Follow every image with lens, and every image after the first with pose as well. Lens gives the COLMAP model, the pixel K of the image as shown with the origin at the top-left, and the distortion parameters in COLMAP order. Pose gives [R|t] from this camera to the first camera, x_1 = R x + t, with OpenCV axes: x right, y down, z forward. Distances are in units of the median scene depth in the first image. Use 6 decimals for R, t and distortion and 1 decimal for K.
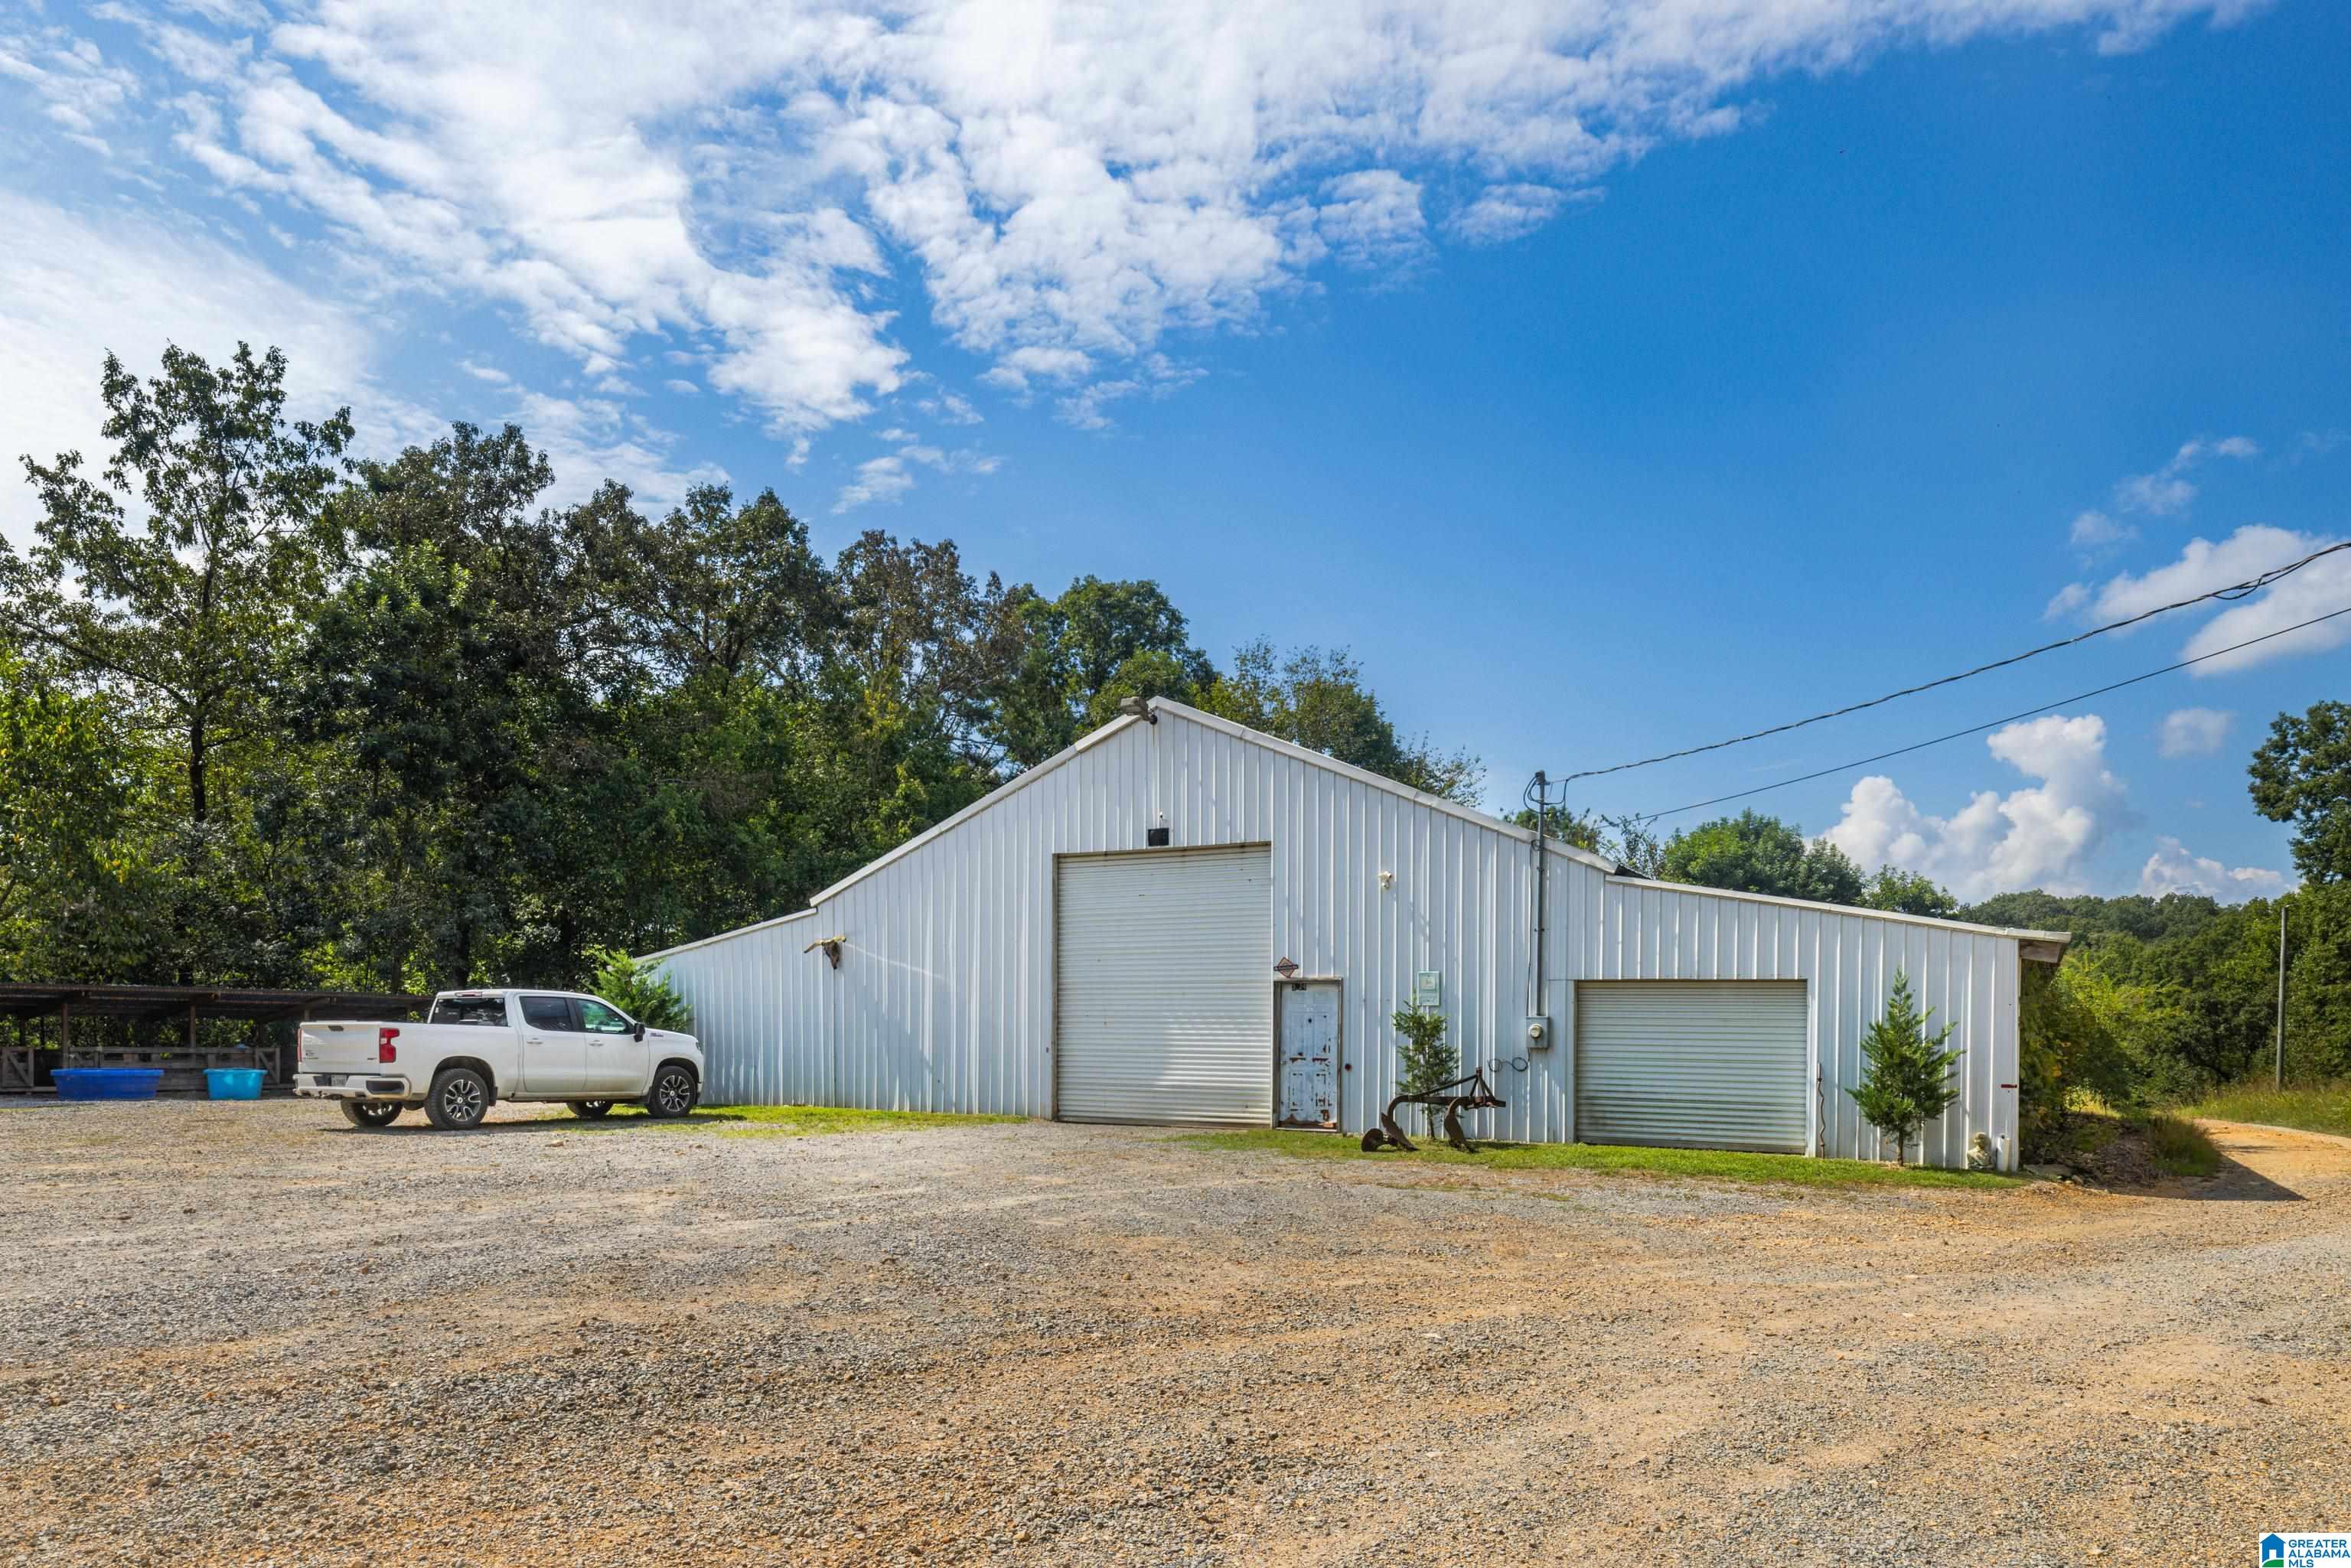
lens RADIAL K [[1571.0, 0, 1178.9], [0, 1571.0, 990.9], [0, 0, 1]] dist [-0.005268, 0.002143]
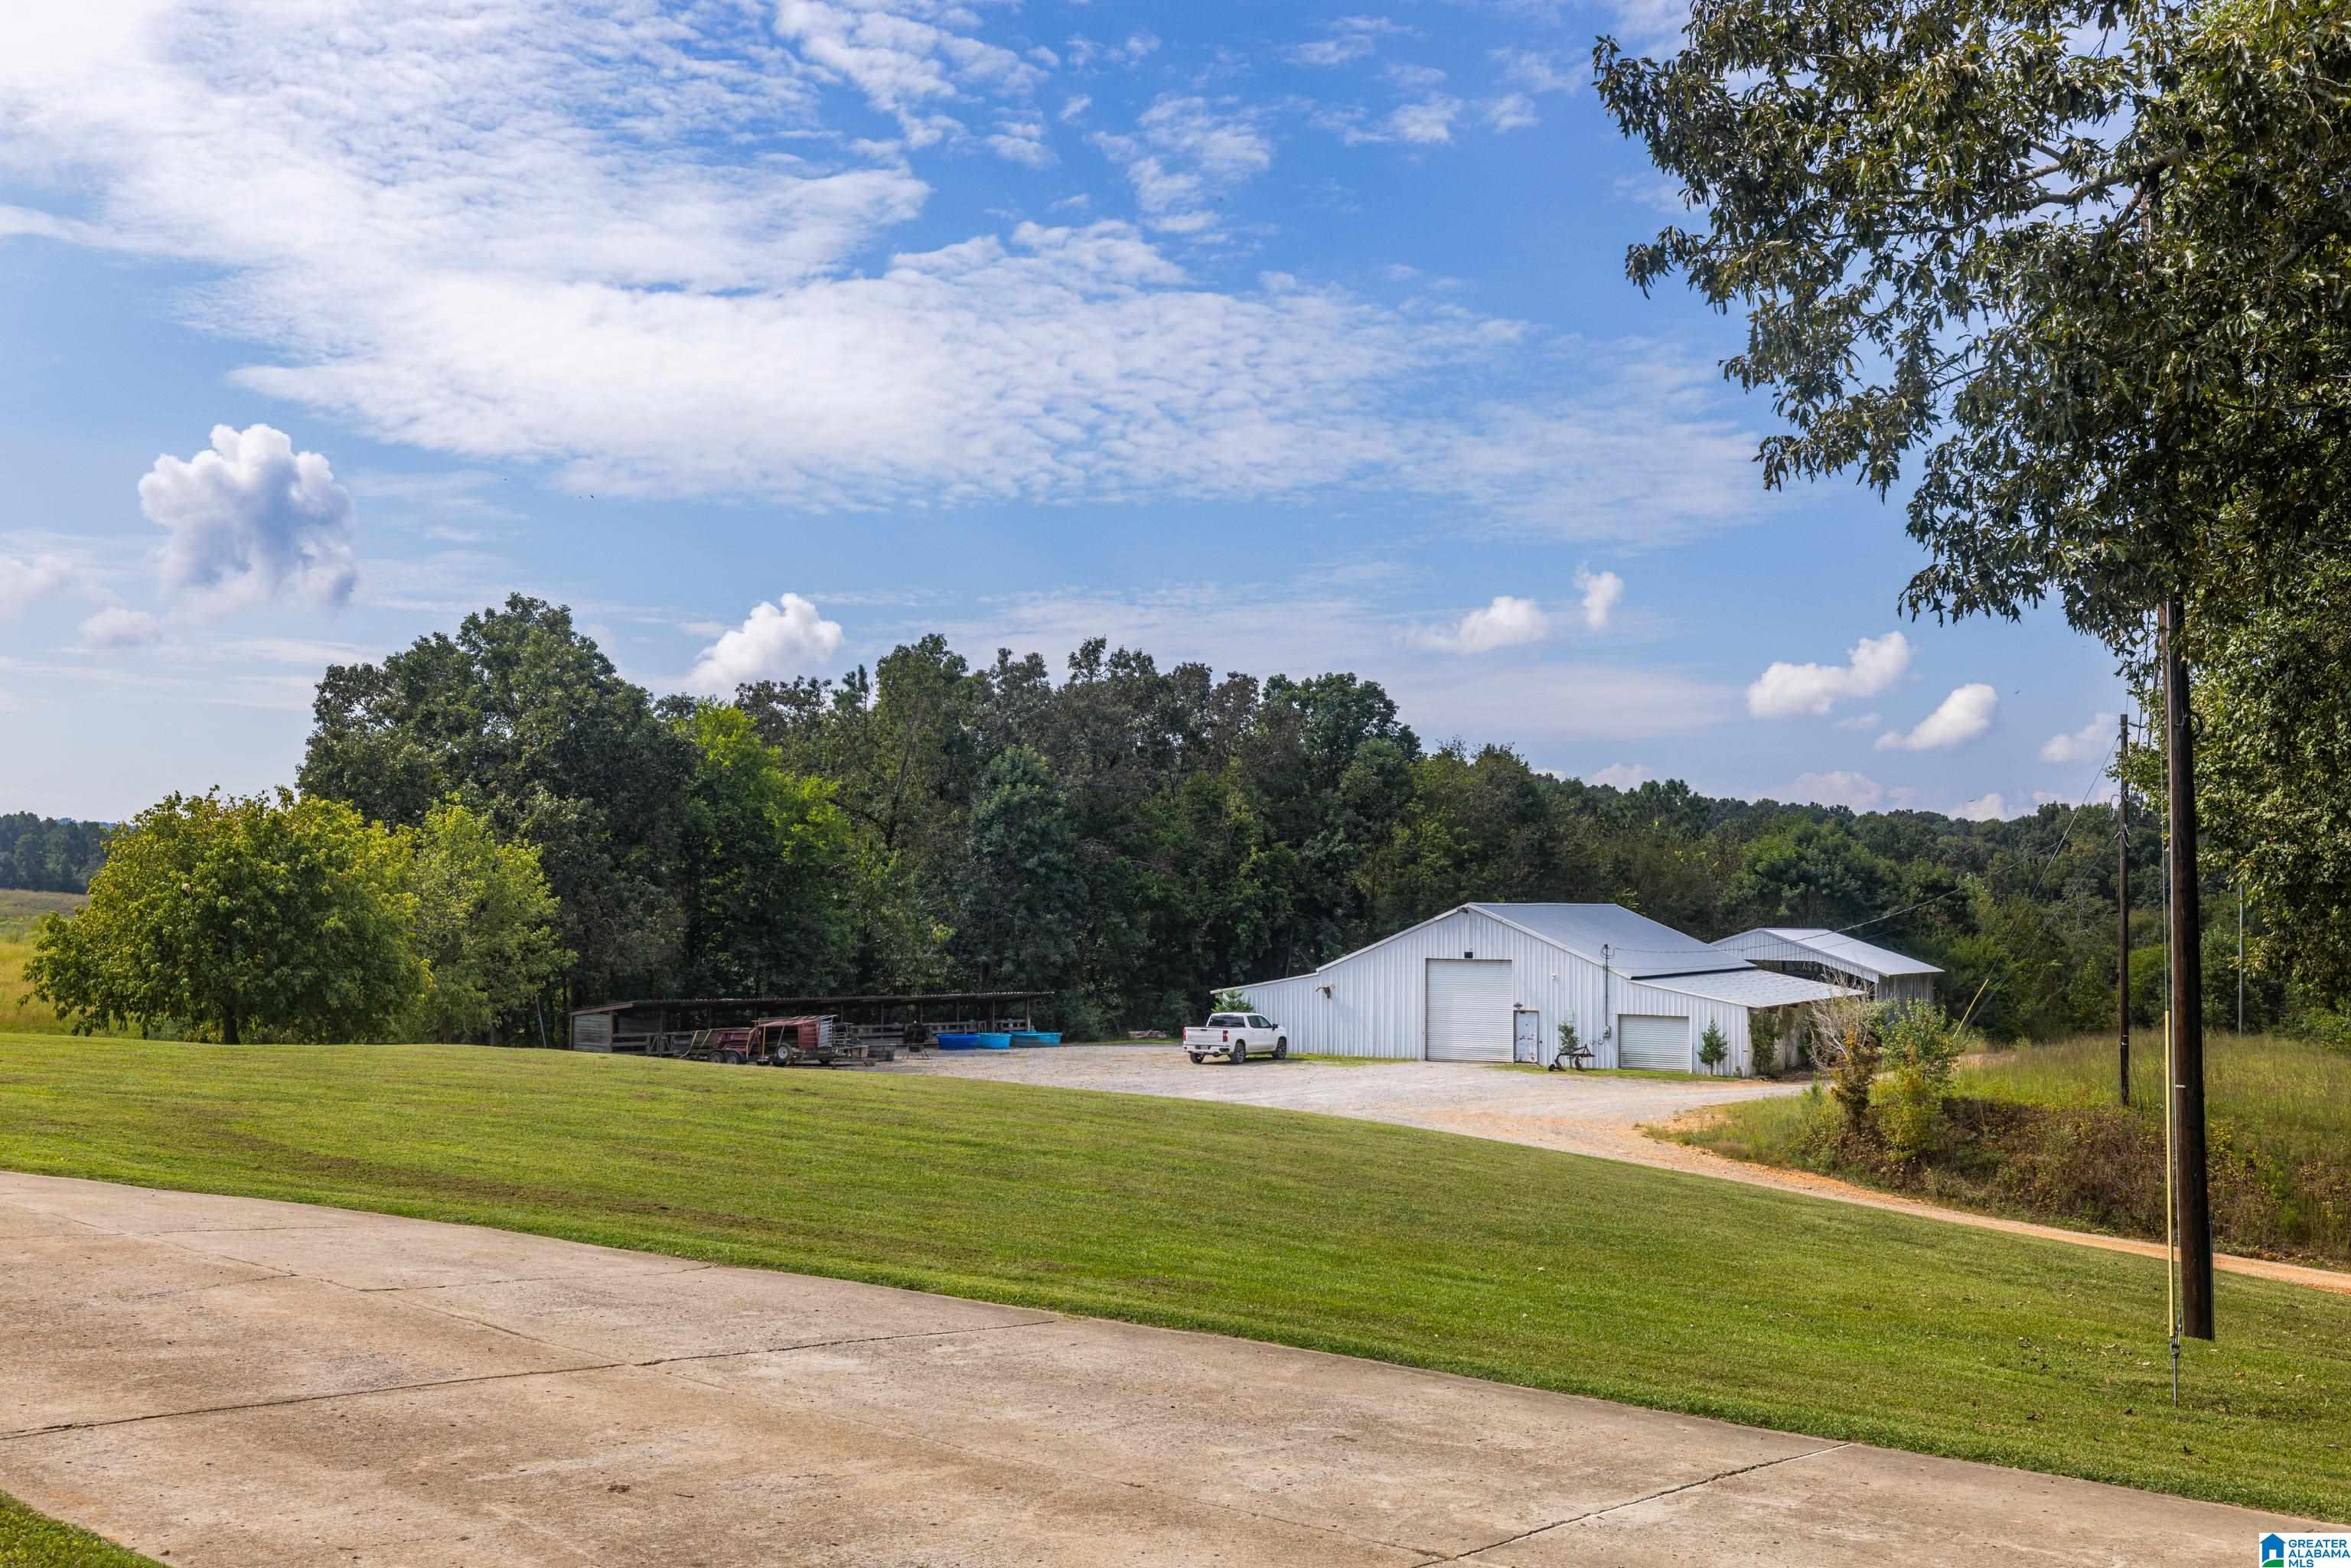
lens RADIAL K [[2357.7, 0, 1175.5], [0, 2357.7, 784.0], [0, 0, 1]] dist [-0.011130, -0.013369]
pose [[0.999997, -0.000167, -0.002553, -0.527662], [0.000104, 0.999698, -0.024567, -0.304851], [0.002556, 0.024567, 0.999695, -3.187946]]
